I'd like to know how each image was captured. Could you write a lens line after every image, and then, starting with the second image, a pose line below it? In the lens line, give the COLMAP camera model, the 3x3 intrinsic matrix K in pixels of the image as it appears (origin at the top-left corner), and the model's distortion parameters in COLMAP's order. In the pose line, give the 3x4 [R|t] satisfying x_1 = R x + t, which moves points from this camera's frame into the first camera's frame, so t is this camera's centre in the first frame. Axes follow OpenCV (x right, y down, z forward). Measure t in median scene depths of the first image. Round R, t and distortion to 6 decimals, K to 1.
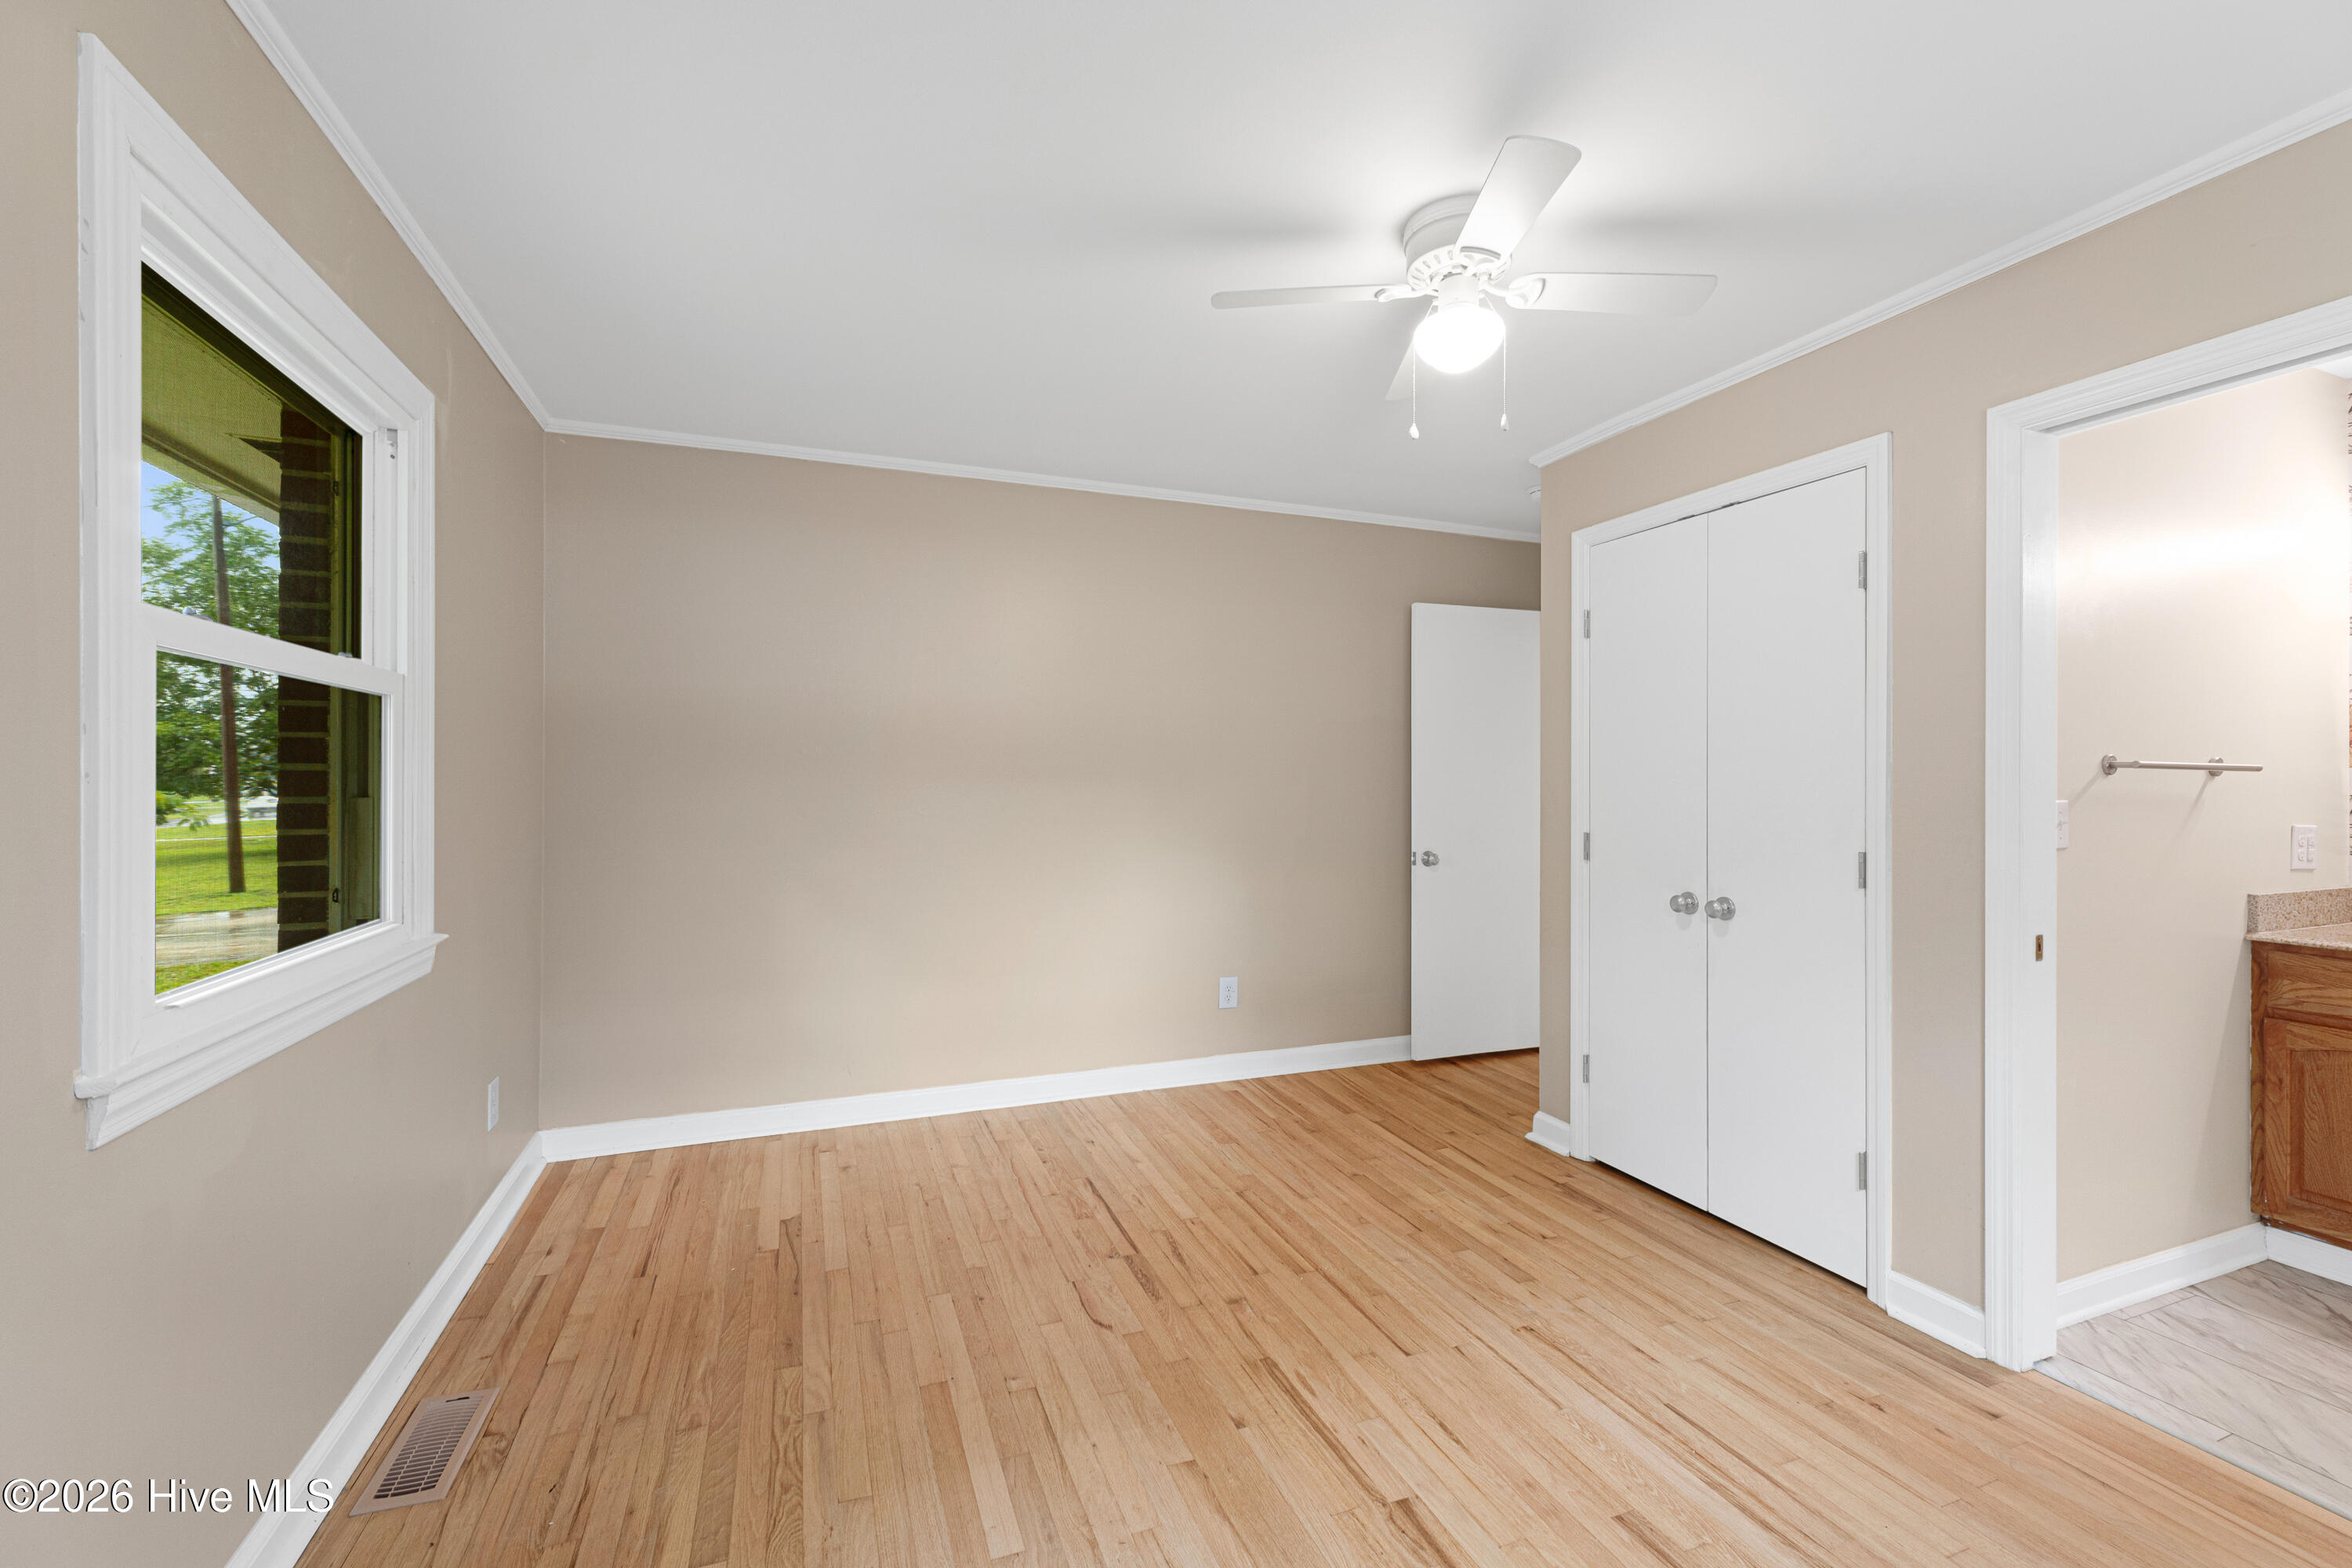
lens RADIAL K [[994.5, 0, 1182.5], [0, 994.5, 778.0], [0, 0, 1]] dist [0.013451, -0.002218]
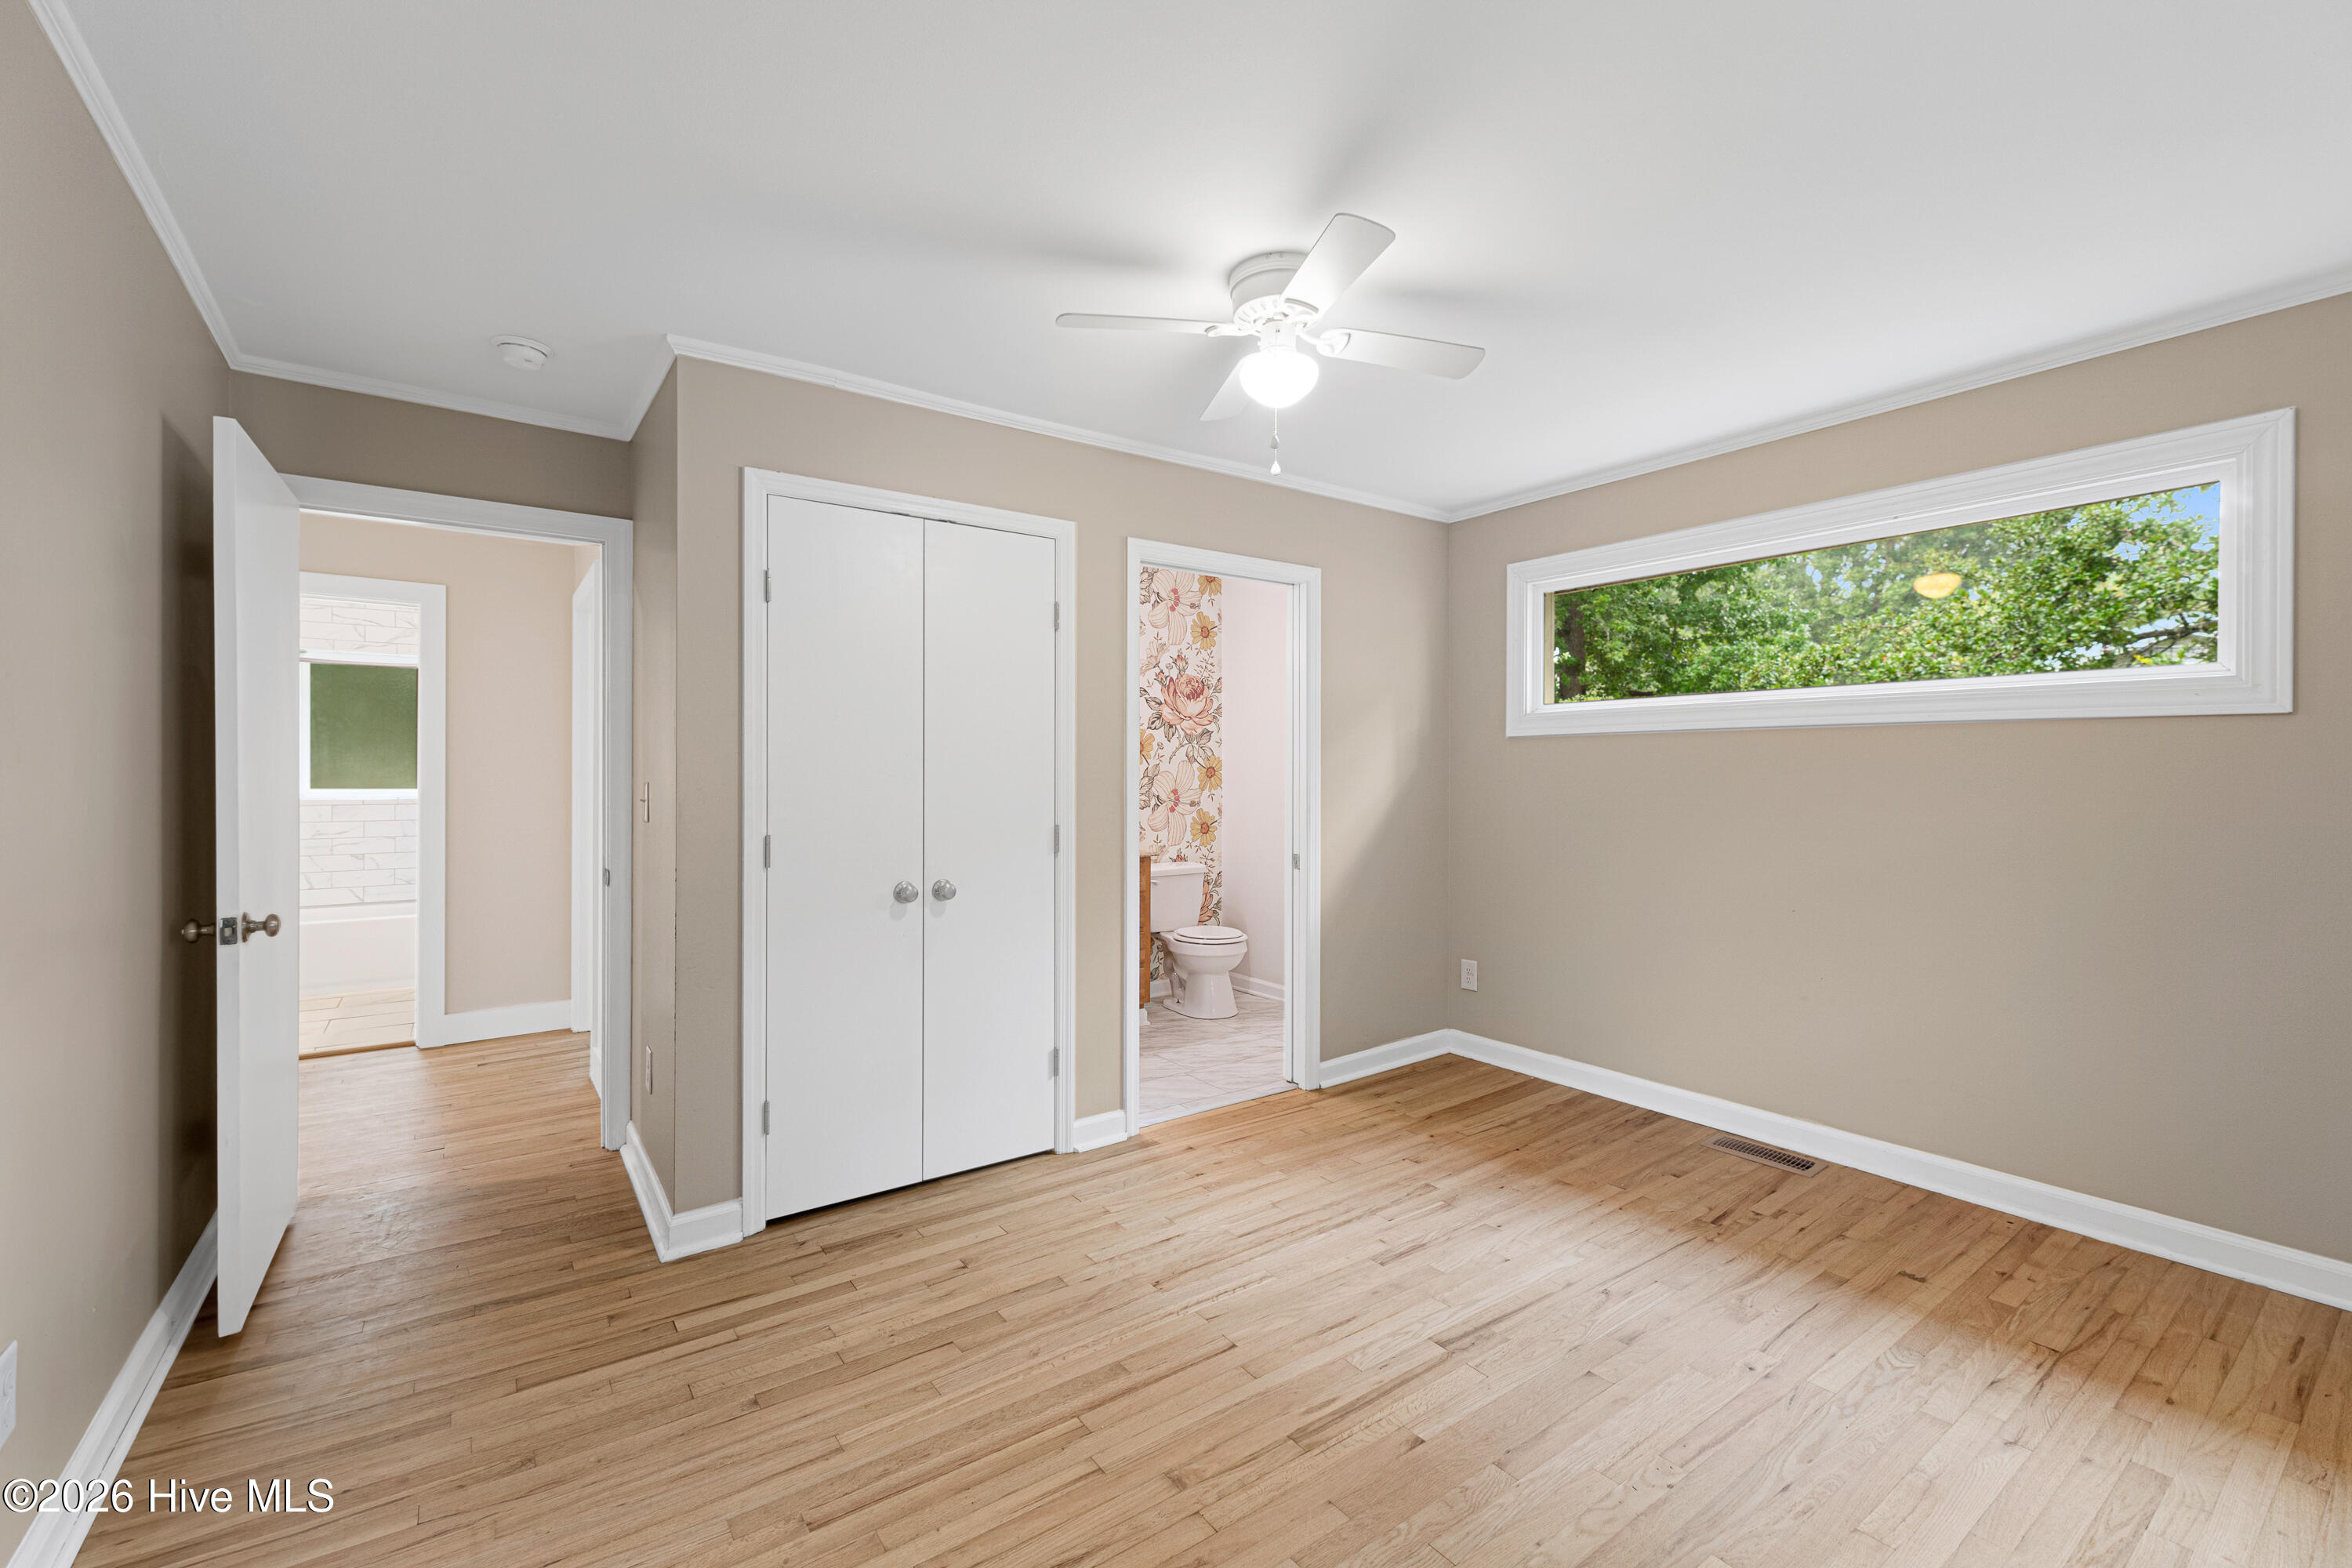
lens RADIAL K [[994.5, 0, 1177.0], [0, 994.5, 773.8], [0, 0, 1]] dist [0.013451, -0.002218]
pose [[-0.249621, -0.006750, 0.968320, -0.627822], [-0.002863, 0.999976, 0.006233, -0.004021], [-0.968339, -0.001217, -0.249634, 1.125648]]
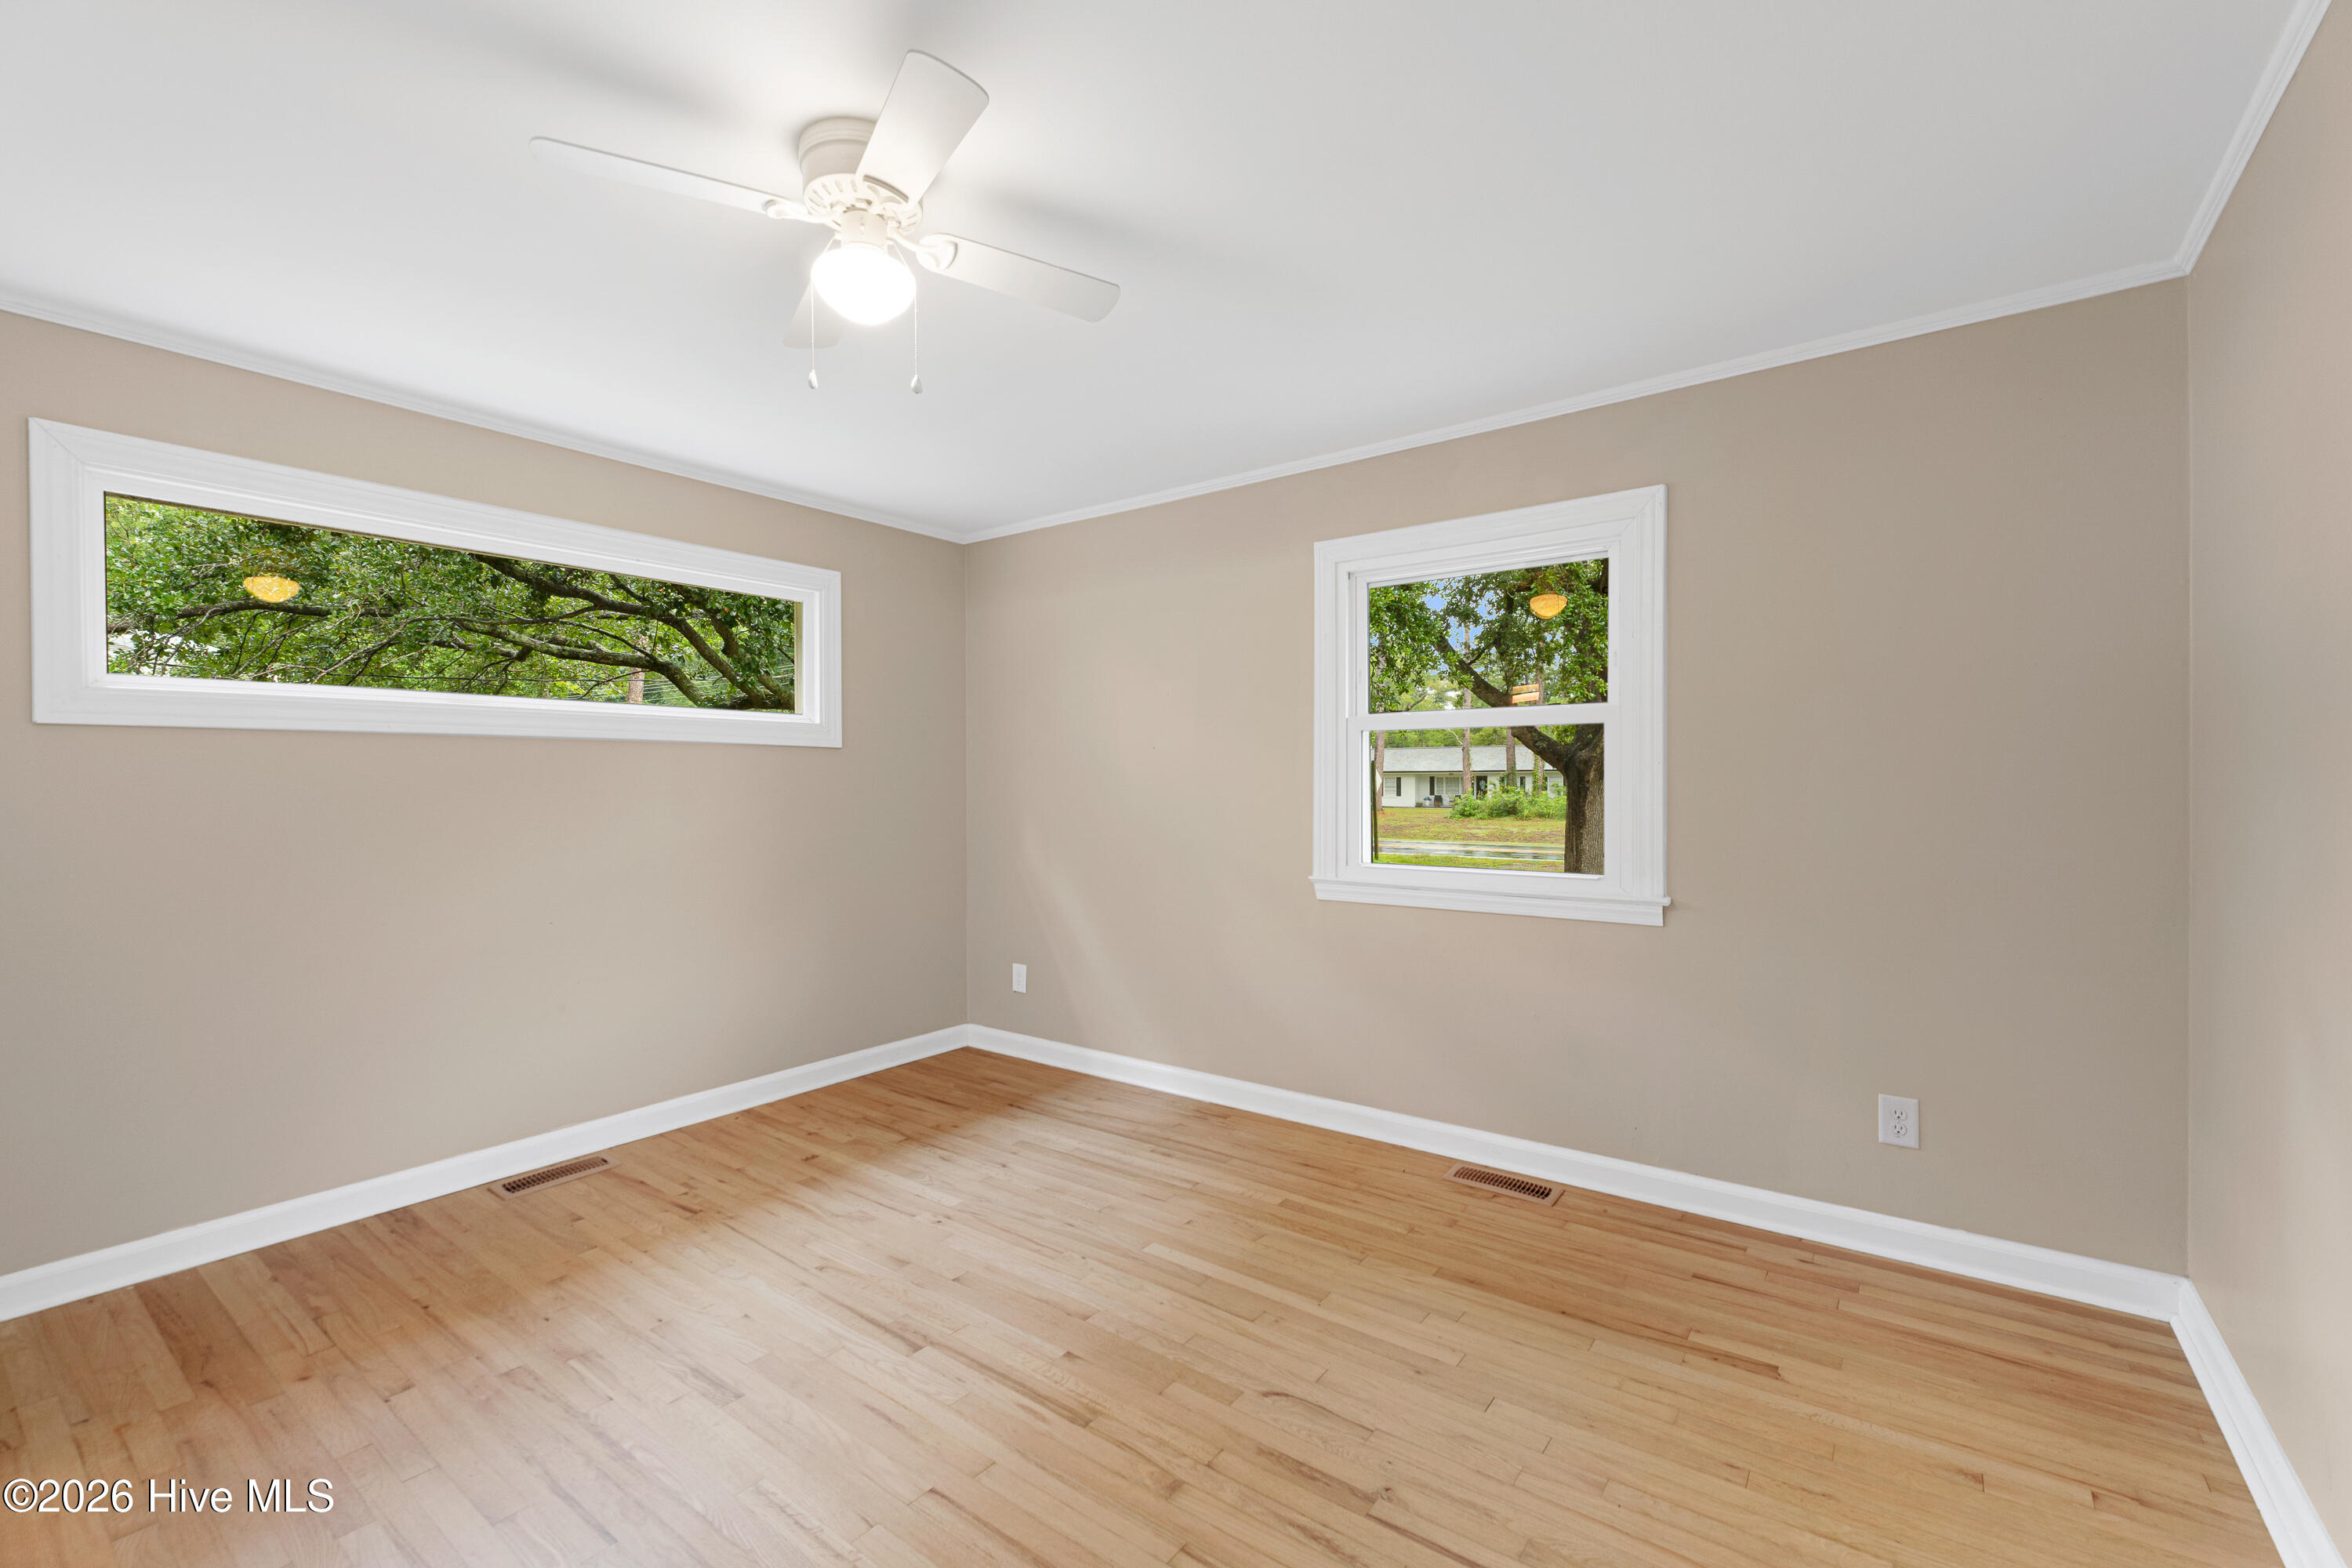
lens RADIAL K [[994.5, 0, 1183.5], [0, 994.5, 784.6], [0, 0, 1]] dist [0.013451, -0.002218]
pose [[-0.846801, 0.003298, -0.531900, 0.416930], [0.002807, 0.999995, 0.001731, 0.002170], [0.531903, -0.000027, -0.846805, 1.548646]]
